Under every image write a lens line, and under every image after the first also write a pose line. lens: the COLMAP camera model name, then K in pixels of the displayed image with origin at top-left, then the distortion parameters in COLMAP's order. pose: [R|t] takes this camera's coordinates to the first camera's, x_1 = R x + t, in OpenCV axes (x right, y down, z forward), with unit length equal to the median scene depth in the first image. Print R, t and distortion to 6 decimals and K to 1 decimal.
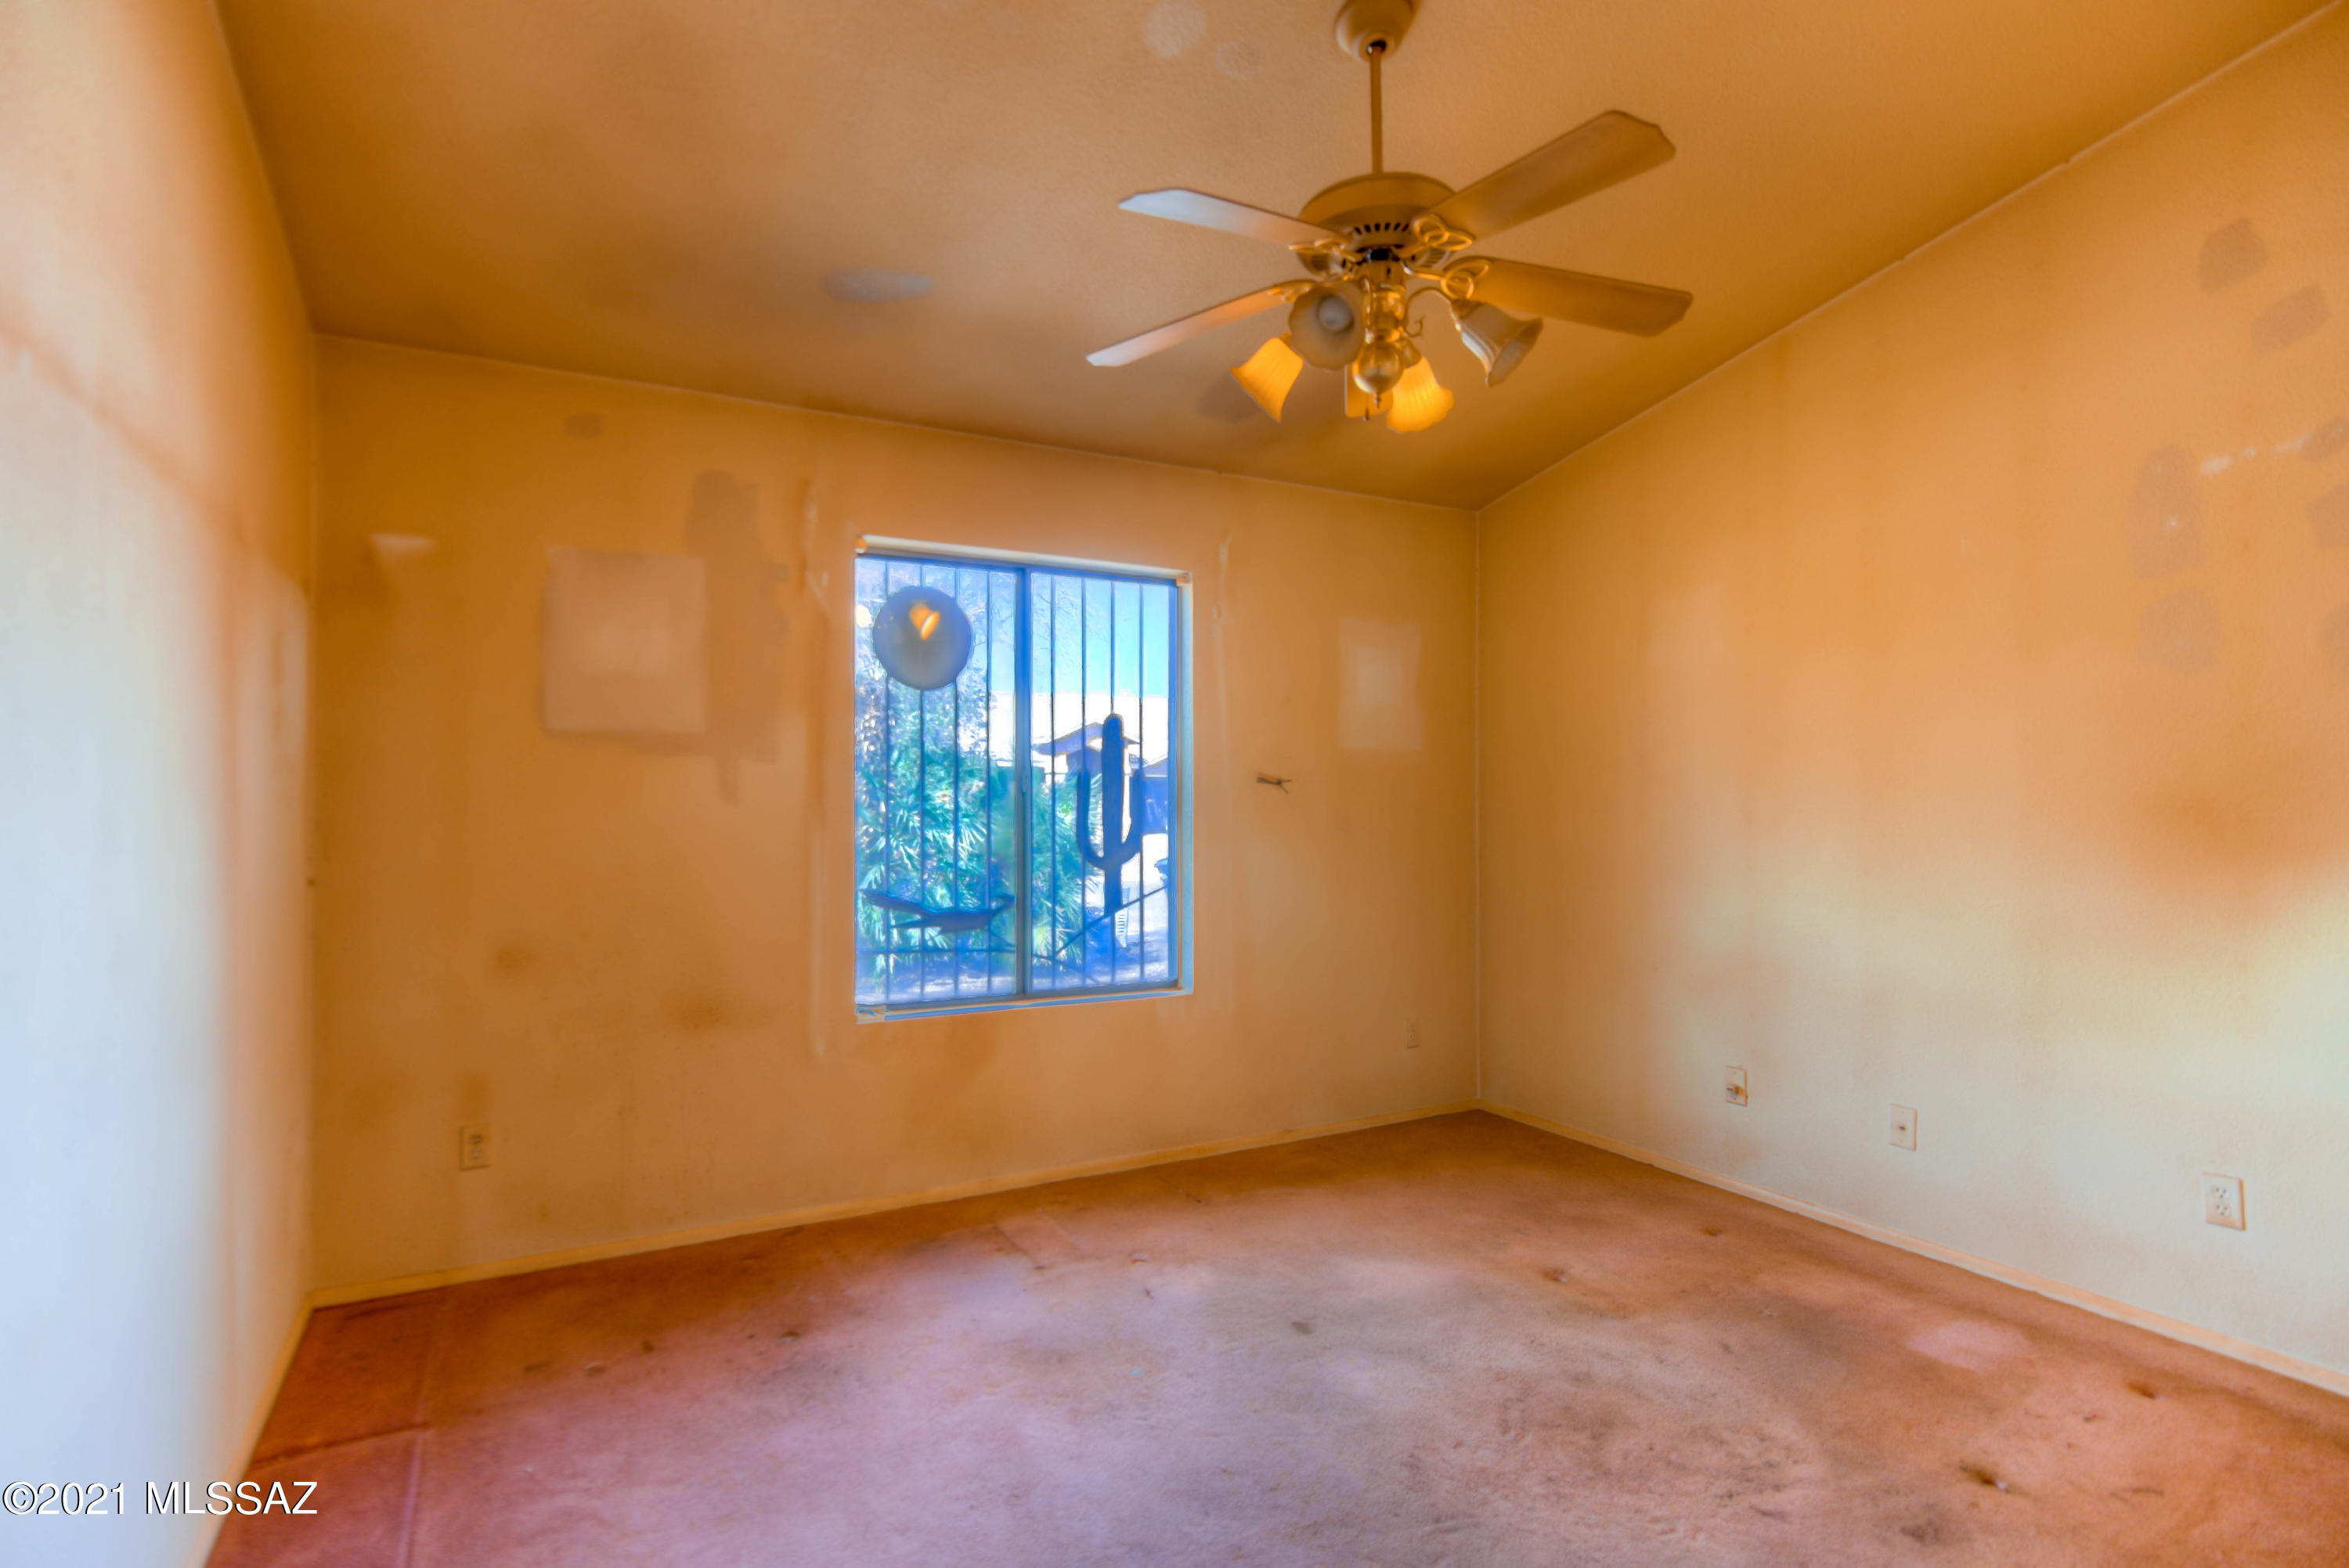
lens RADIAL K [[1166.2, 0, 1170.3], [0, 1166.2, 770.4], [0, 0, 1]] dist [0.000320, 0.000205]
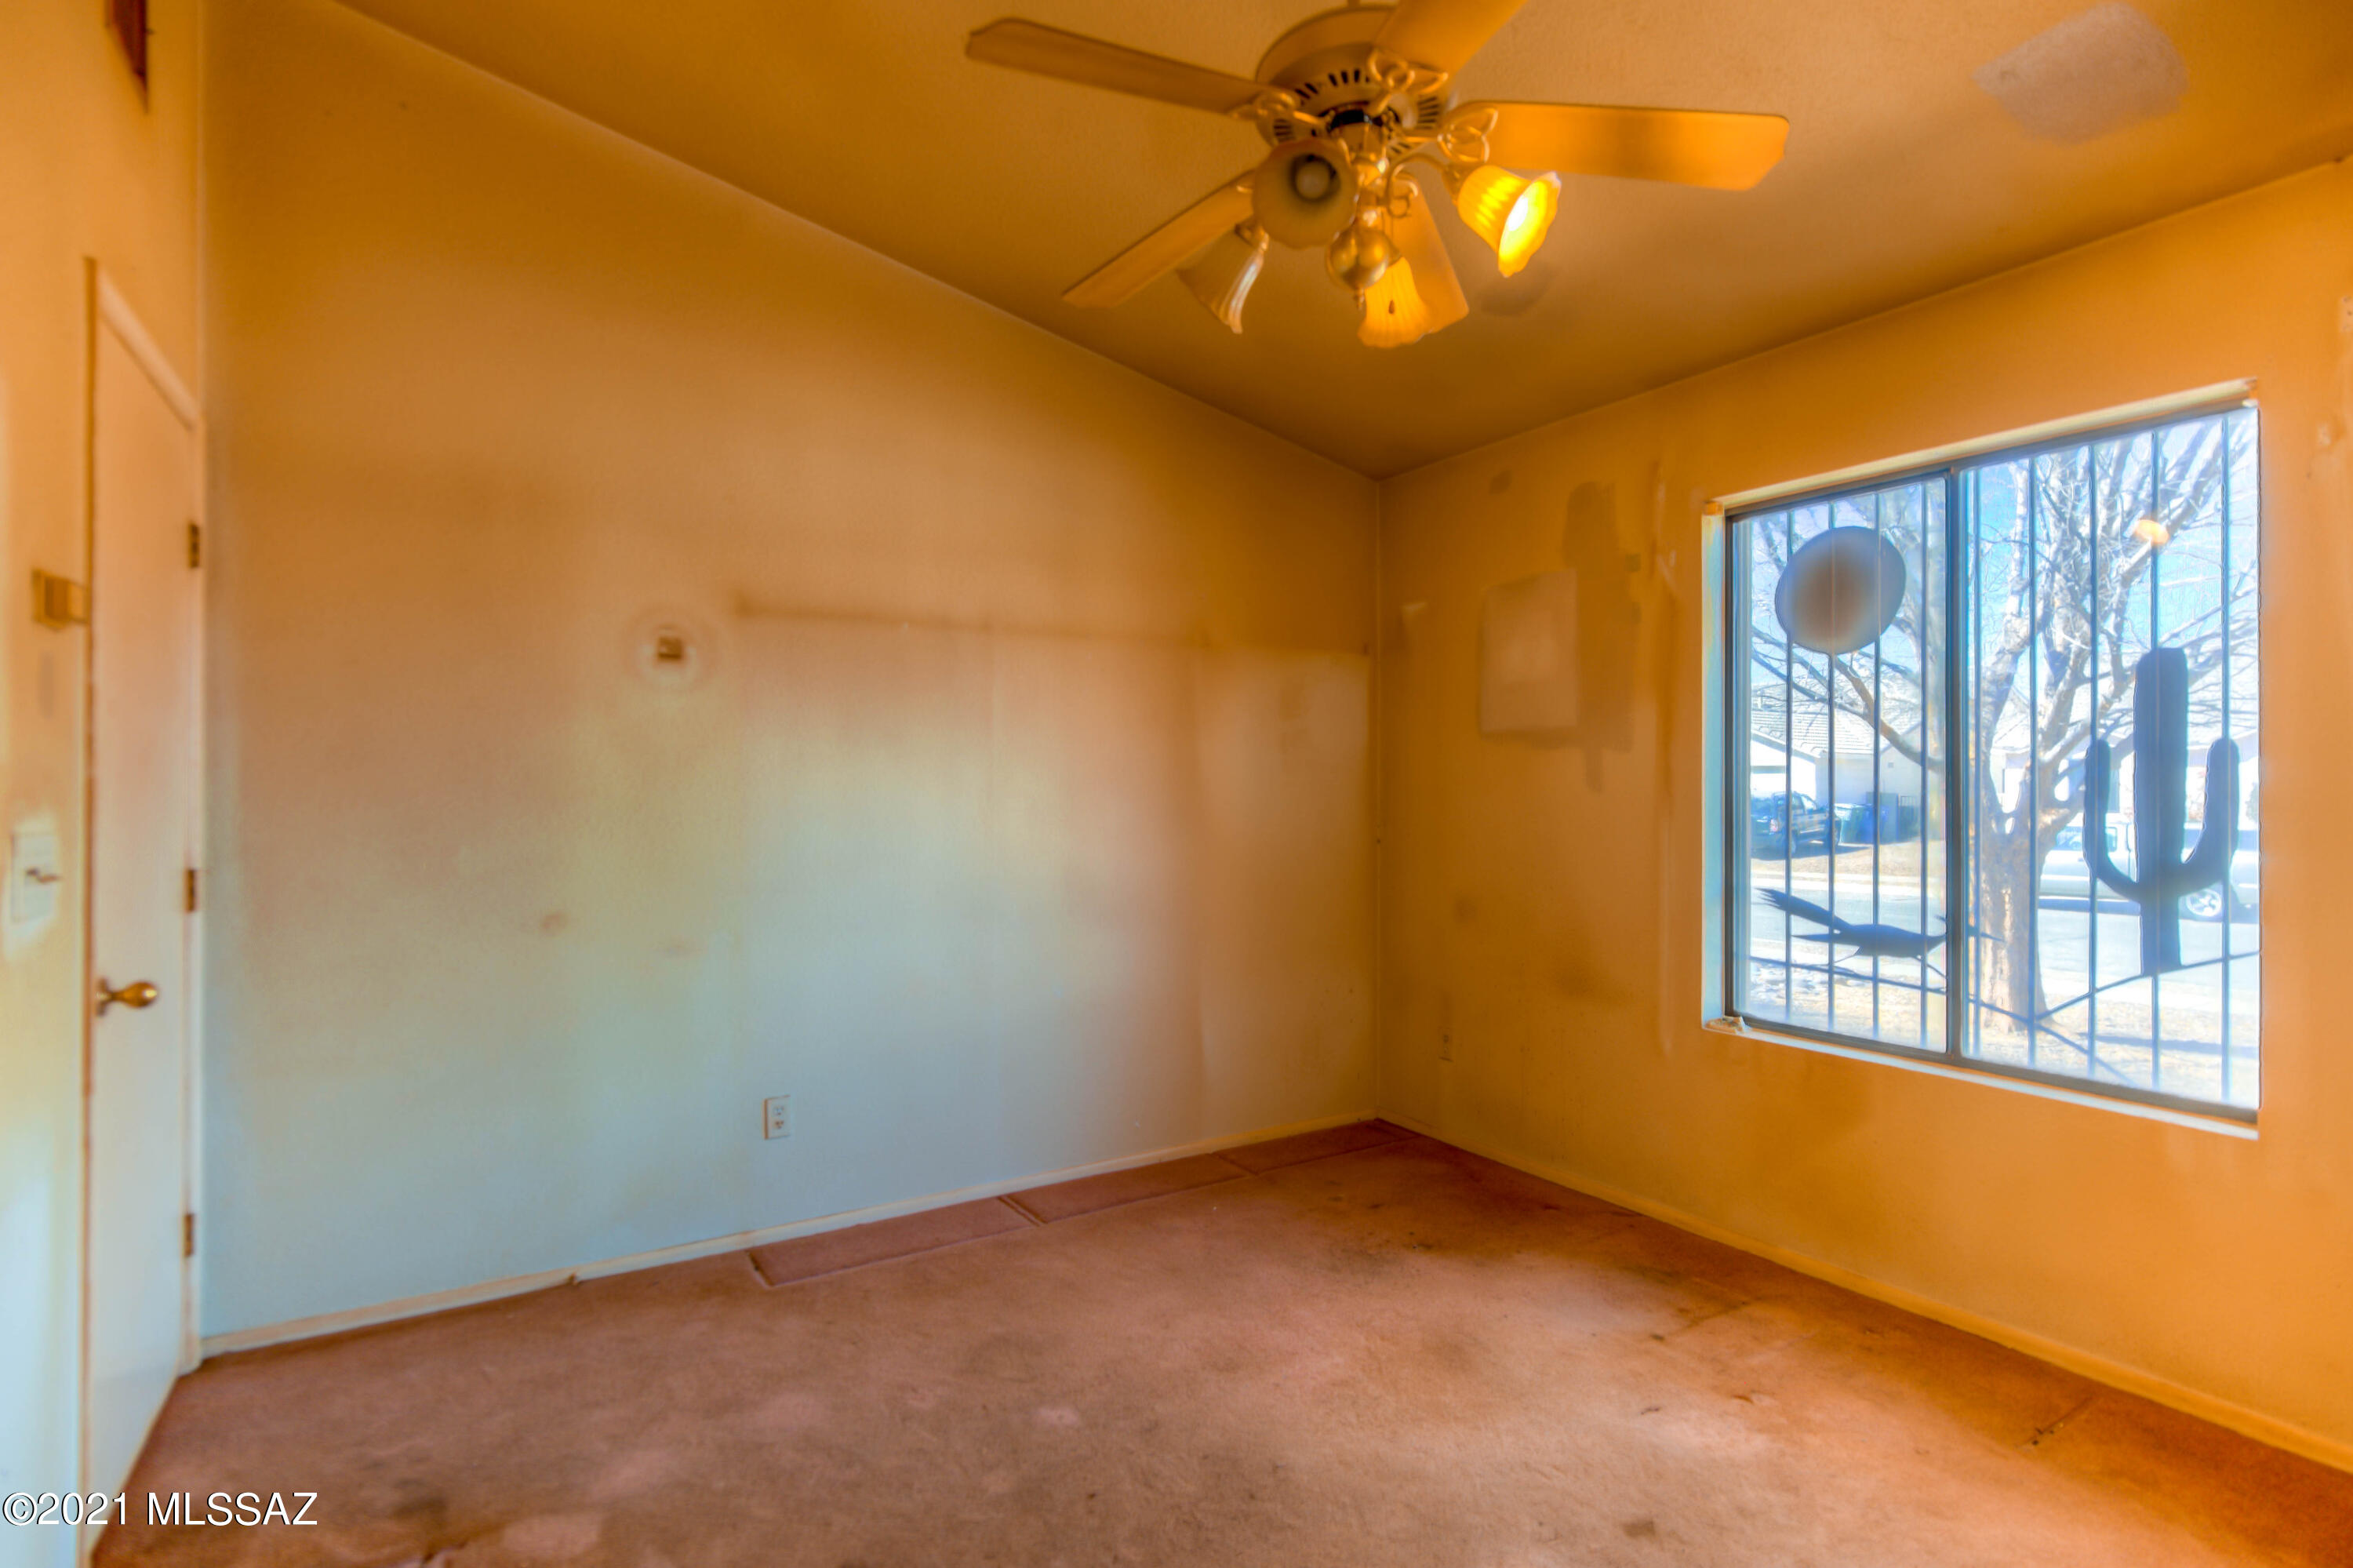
lens RADIAL K [[1168.4, 0, 1172.3], [0, 1168.4, 770.4], [0, 0, 1]] dist [0.000320, 0.000205]
pose [[0.039786, -0.013237, -0.999121, 0.679088], [0.026486, 0.999575, -0.012188, 0.011602], [0.998857, -0.025978, 0.040120, 0.574855]]
